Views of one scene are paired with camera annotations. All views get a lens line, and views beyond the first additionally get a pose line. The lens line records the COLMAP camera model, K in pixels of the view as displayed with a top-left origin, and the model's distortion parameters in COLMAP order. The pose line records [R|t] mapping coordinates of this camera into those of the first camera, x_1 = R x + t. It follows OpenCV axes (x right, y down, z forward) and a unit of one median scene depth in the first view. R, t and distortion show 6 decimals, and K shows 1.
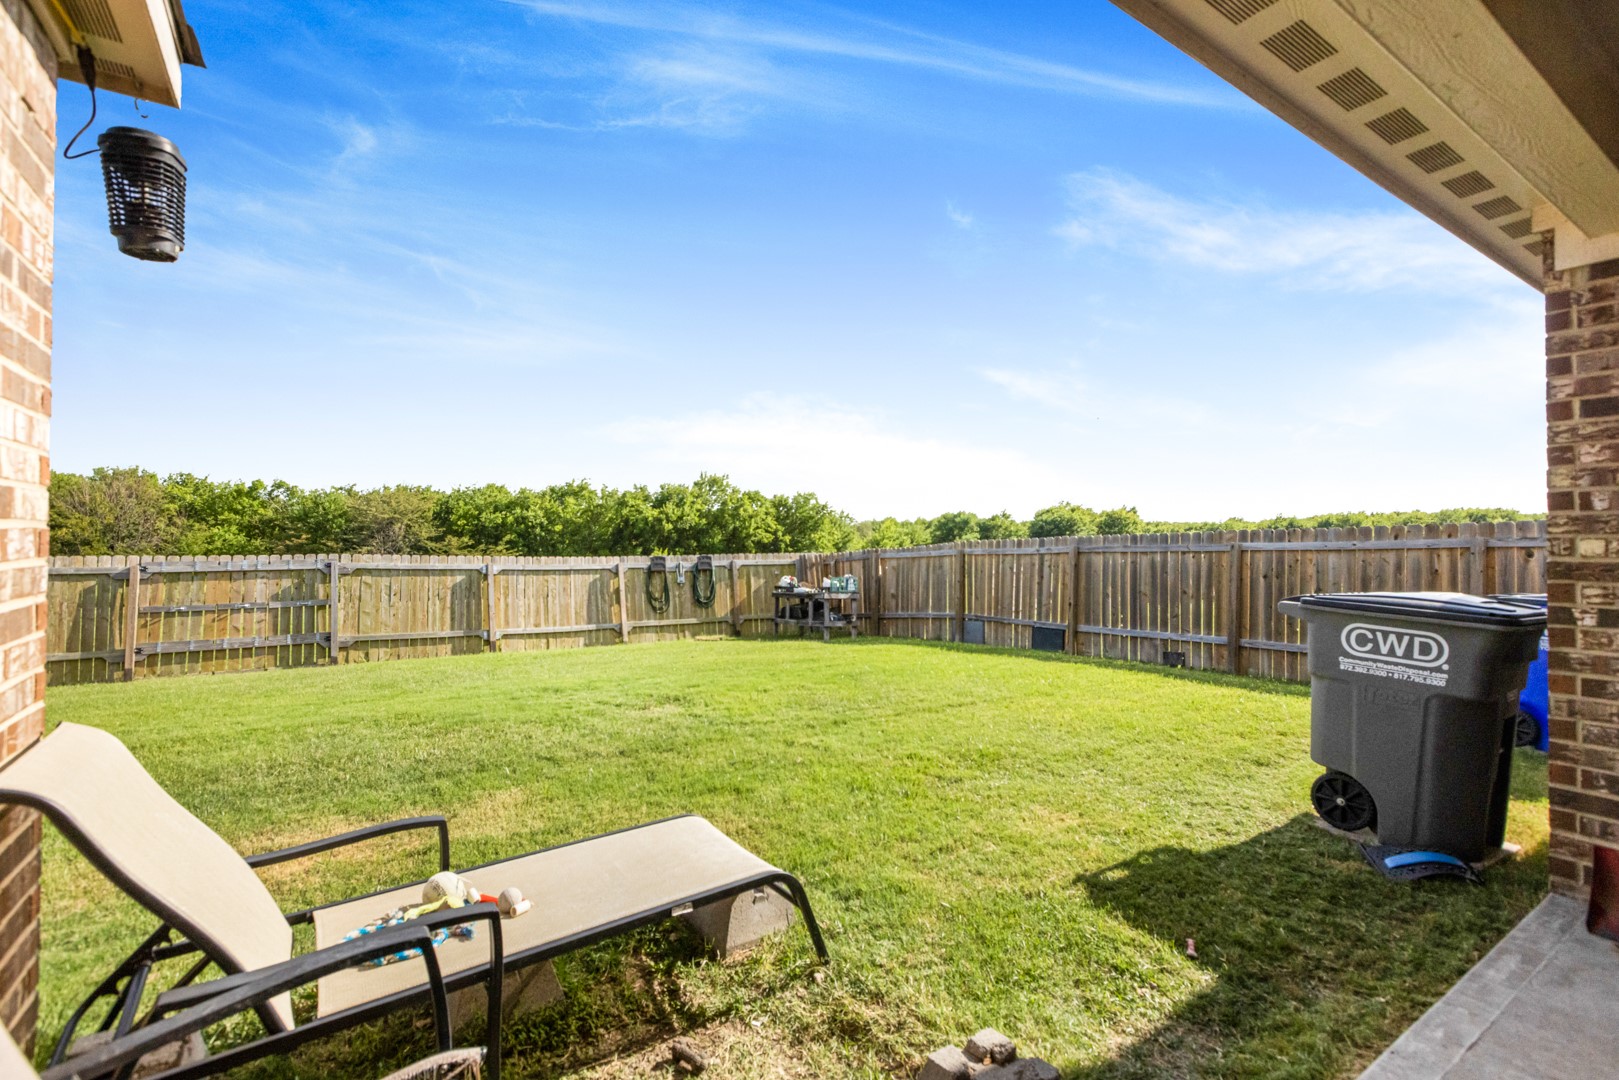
lens RADIAL K [[724.6, 0, 793.3], [0, 724.6, 540.2], [0, 0, 1]] dist [0.003874, 0.000745]
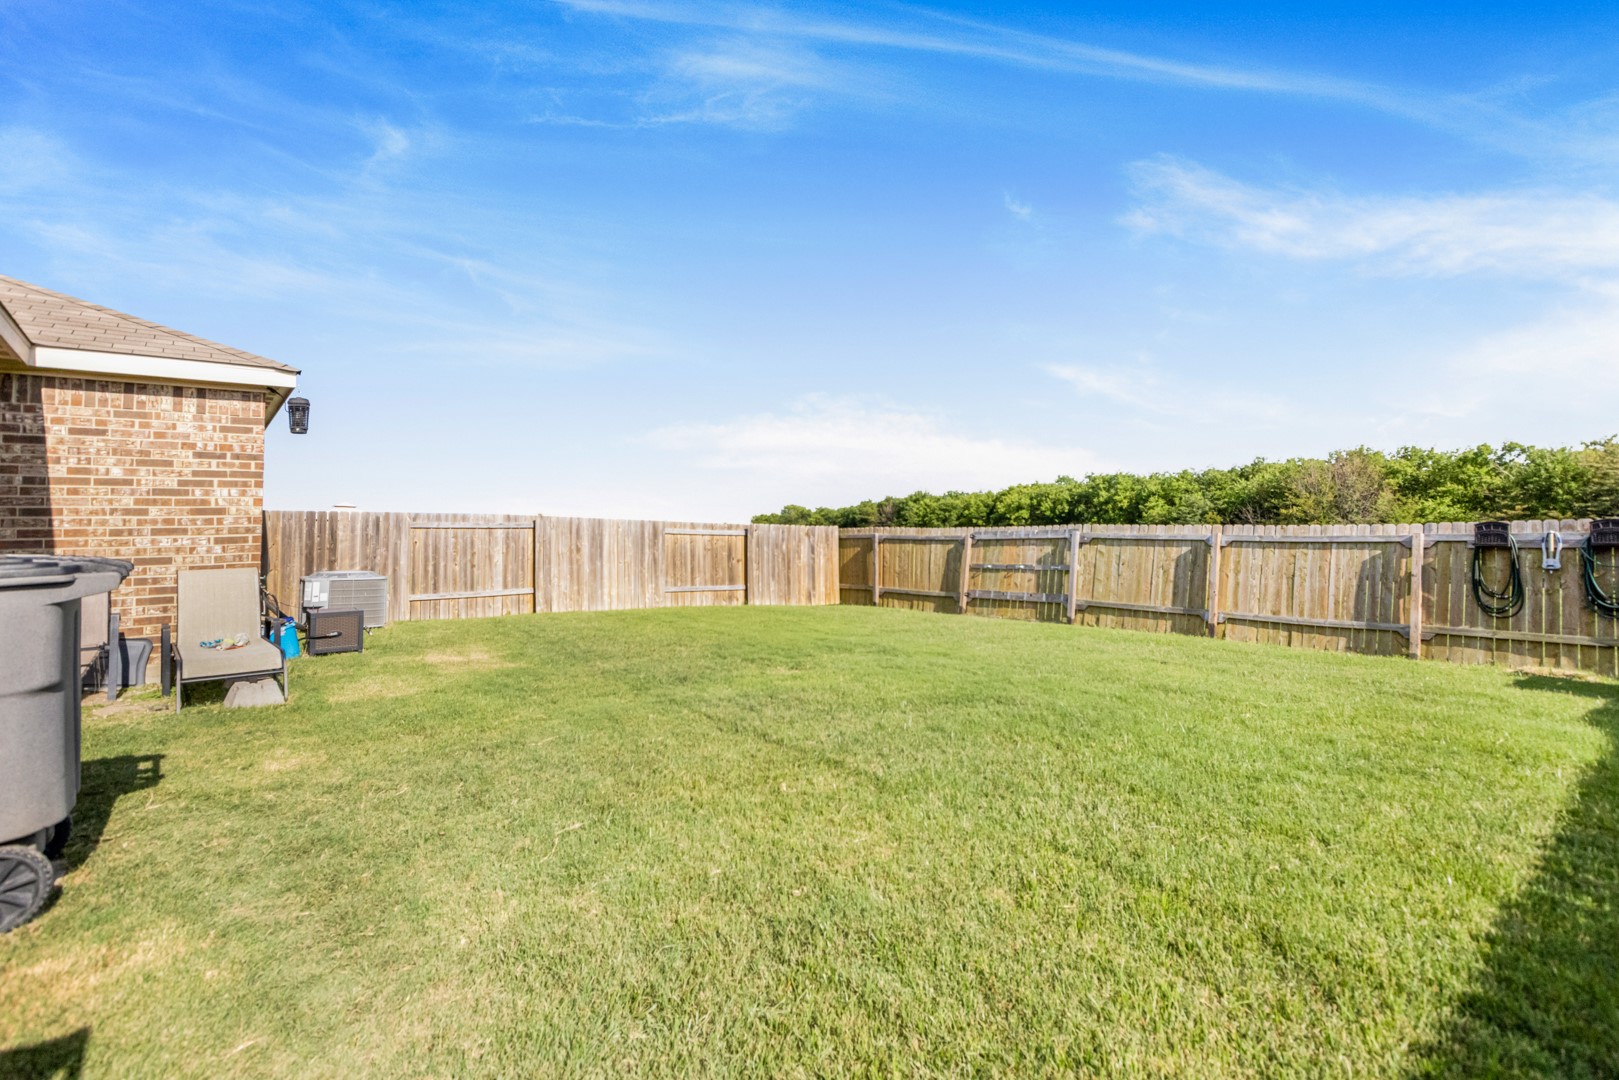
lens RADIAL K [[724.6, 0, 793.3], [0, 724.6, 540.2], [0, 0, 1]] dist [0.003874, 0.000745]
pose [[0.125993, 0.008476, -0.991995, 0.364391], [0.025857, 0.999596, 0.011825, 0.016884], [0.991694, -0.027140, 0.125722, 0.391004]]
